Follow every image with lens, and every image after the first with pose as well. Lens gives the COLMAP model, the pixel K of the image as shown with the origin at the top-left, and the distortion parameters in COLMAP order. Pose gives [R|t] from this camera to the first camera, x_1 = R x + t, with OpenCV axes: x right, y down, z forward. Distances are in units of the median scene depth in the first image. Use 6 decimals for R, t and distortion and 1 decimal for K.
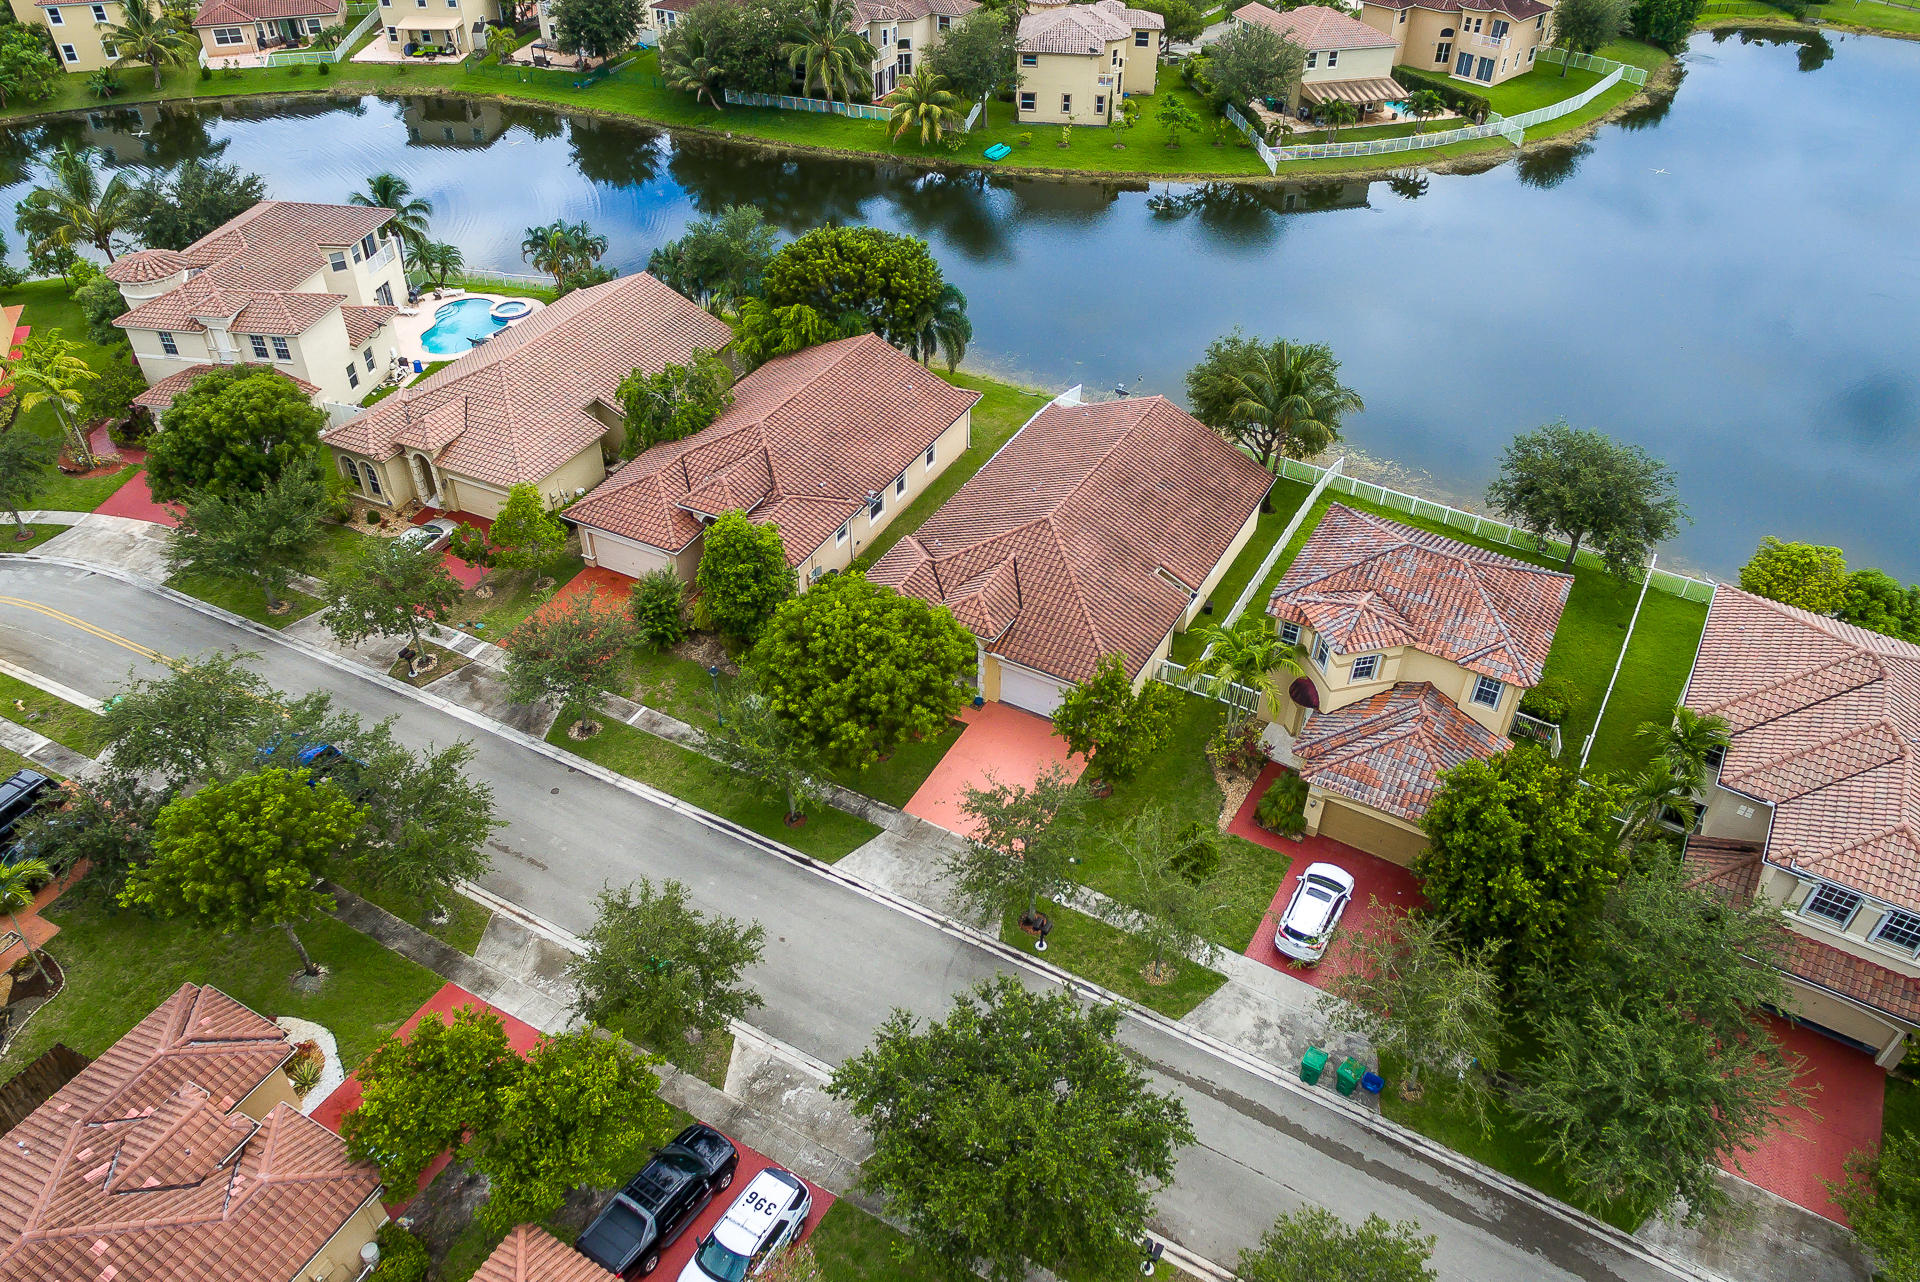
lens RADIAL K [[1329.9, 0, 966.8], [0, 1329.9, 638.6], [0, 0, 1]] dist [-0.117592, 0.090222]
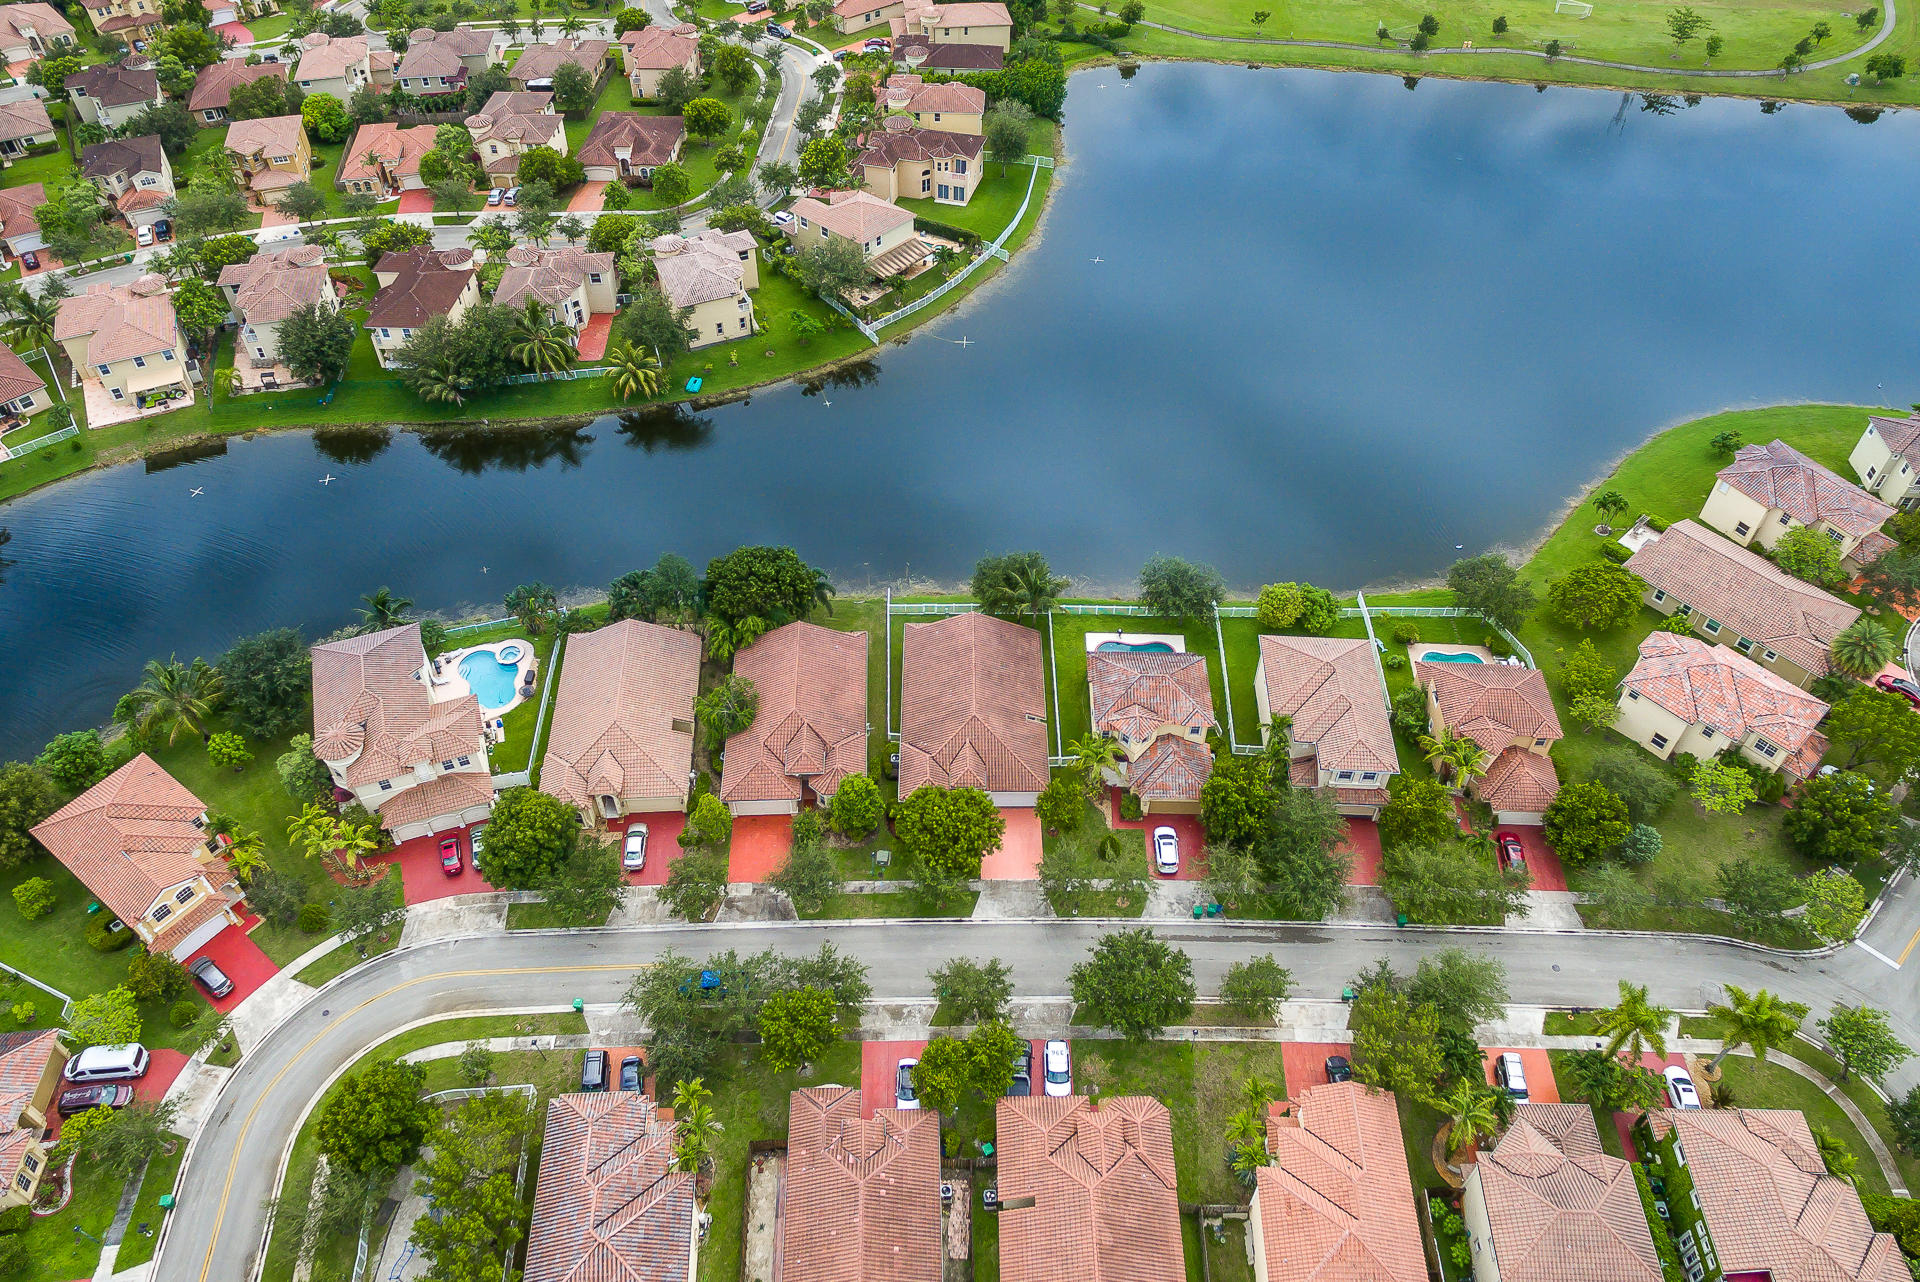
lens RADIAL K [[1329.9, 0, 966.8], [0, 1329.9, 638.6], [0, 0, 1]] dist [-0.117592, 0.090222]
pose [[0.871655, -0.355264, 0.337648, -0.527854], [0.309074, 0.933092, 0.183884, -0.512520], [-0.380384, -0.055925, 0.923136, -0.766678]]
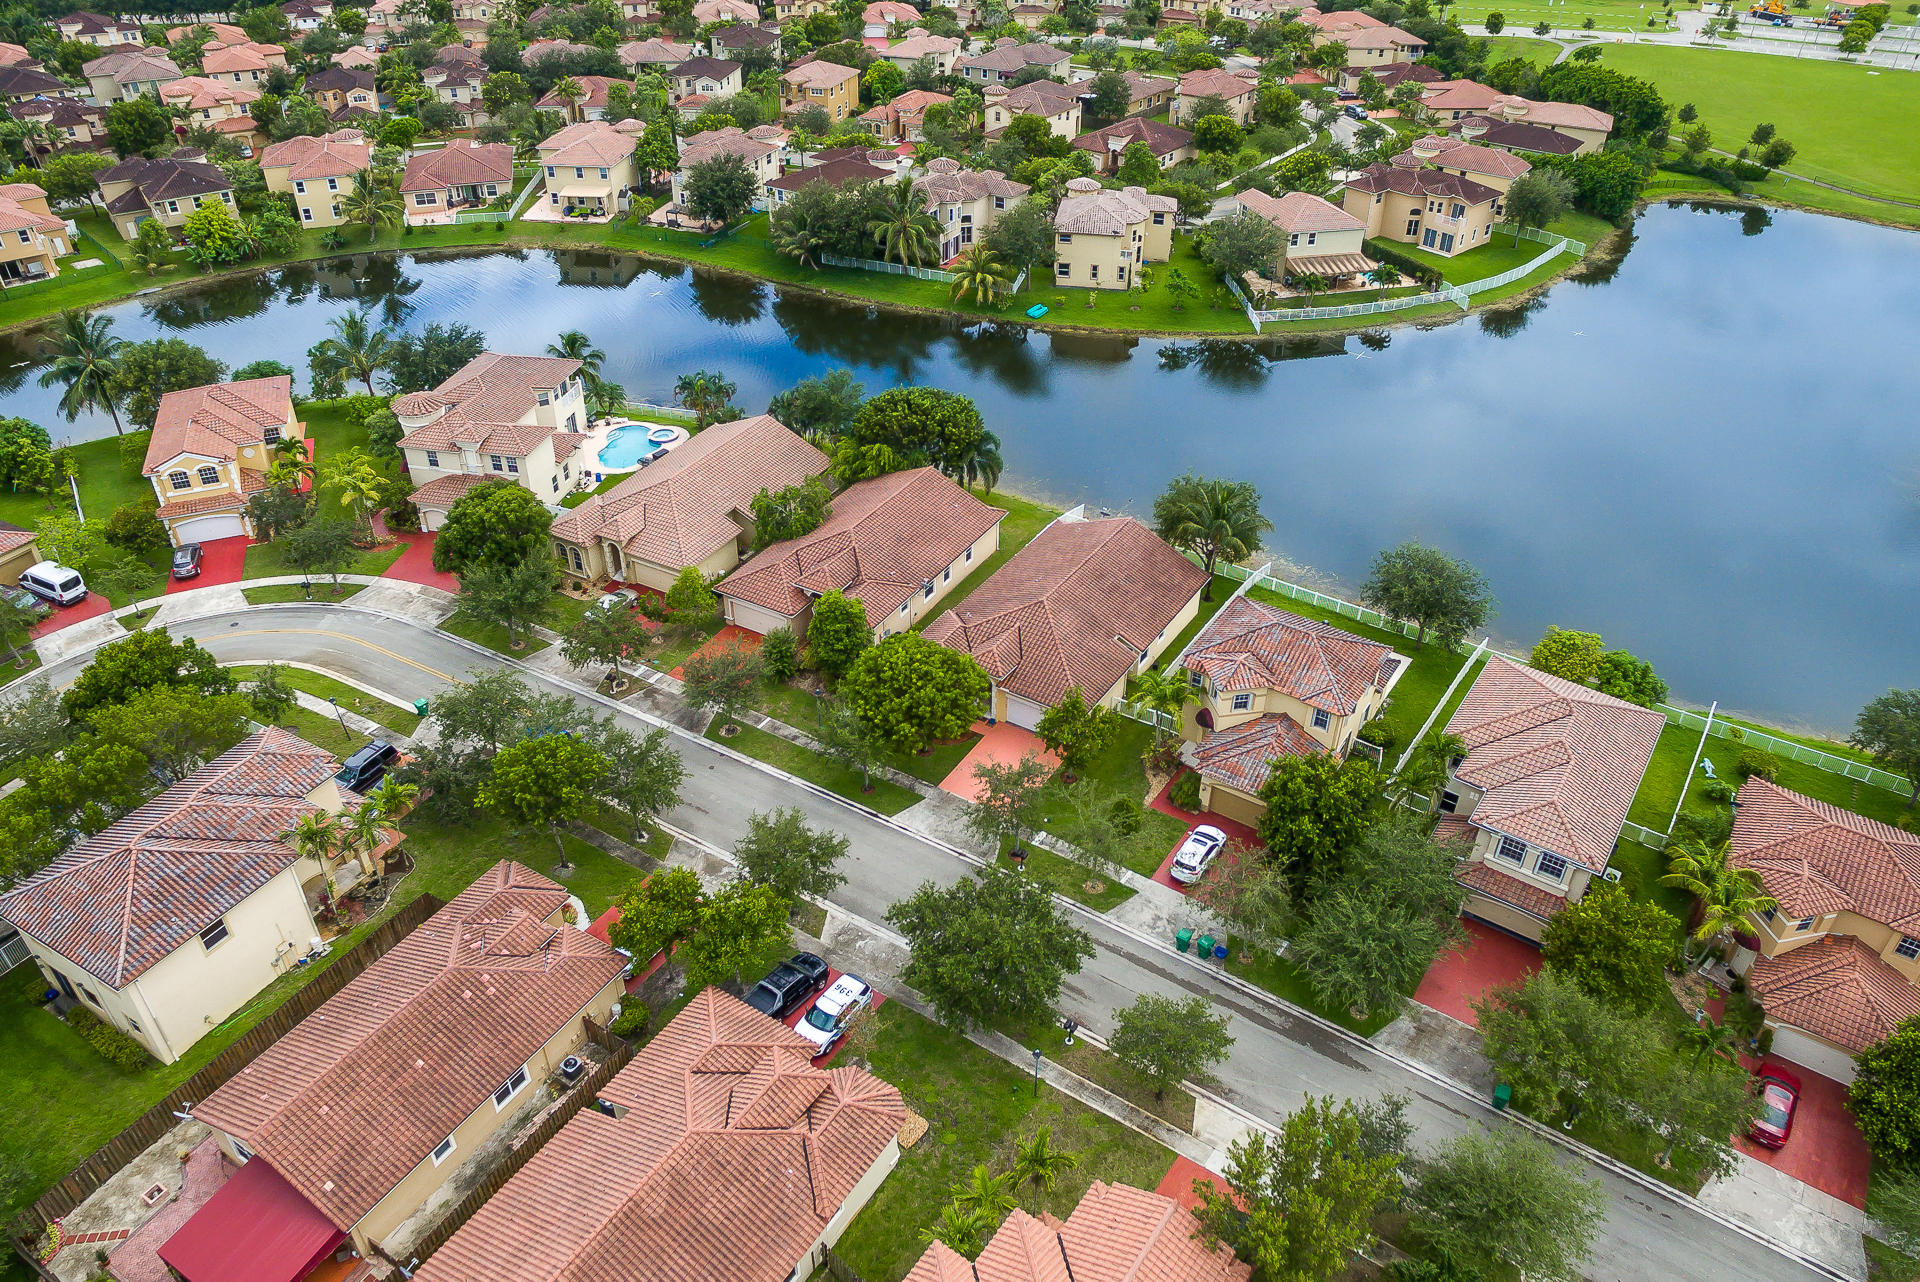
lens RADIAL K [[1329.9, 0, 966.8], [0, 1329.9, 638.6], [0, 0, 1]] dist [-0.117592, 0.090222]
pose [[0.998561, 0.029079, -0.045061, 0.039466], [-0.032001, 0.997337, -0.065536, 0.046977], [0.043036, 0.066884, 0.996832, -0.433647]]
